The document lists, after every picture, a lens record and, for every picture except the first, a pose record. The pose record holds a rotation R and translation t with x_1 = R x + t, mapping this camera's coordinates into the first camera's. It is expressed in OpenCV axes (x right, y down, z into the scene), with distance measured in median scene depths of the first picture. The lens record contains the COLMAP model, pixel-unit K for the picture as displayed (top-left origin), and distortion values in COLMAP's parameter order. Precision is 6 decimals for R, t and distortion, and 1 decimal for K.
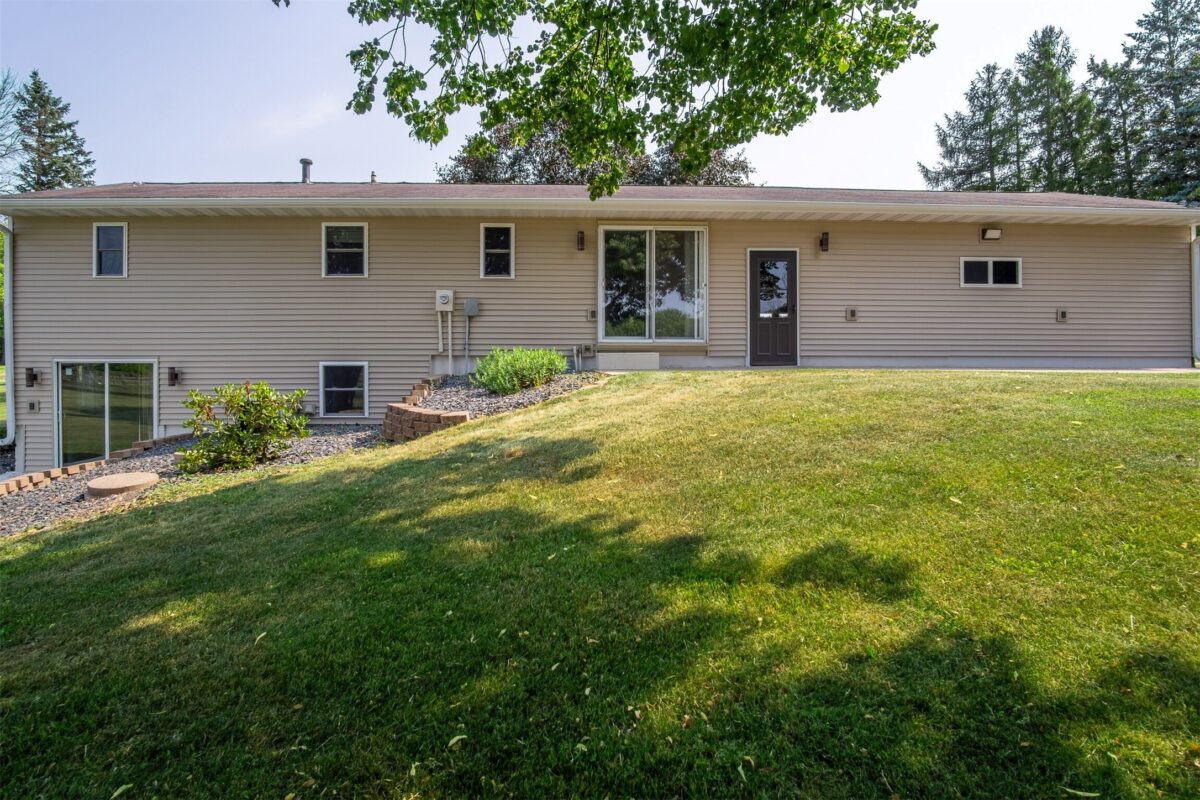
lens RADIAL K [[691.7, 0, 600.0], [0, 691.7, 400.0], [0, 0, 1]] dist [-0.022591, -0.002103]
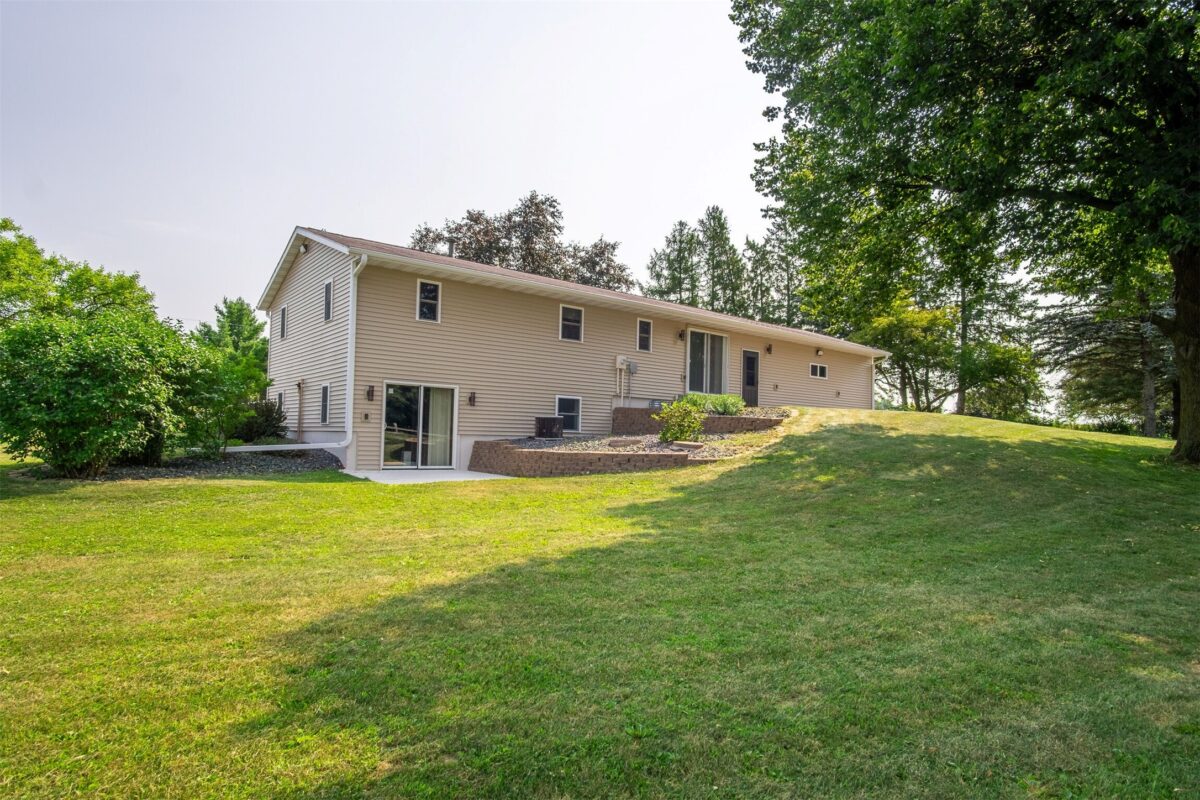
lens RADIAL K [[654.0, 0, 600.0], [0, 654.0, 400.0], [0, 0, 1]] dist [-0.002657, -0.000200]
pose [[0.803169, 0.055637, 0.593148, -1.027330], [-0.023234, 0.997797, -0.062132, 0.036890], [-0.595298, 0.036121, 0.802693, -0.180068]]
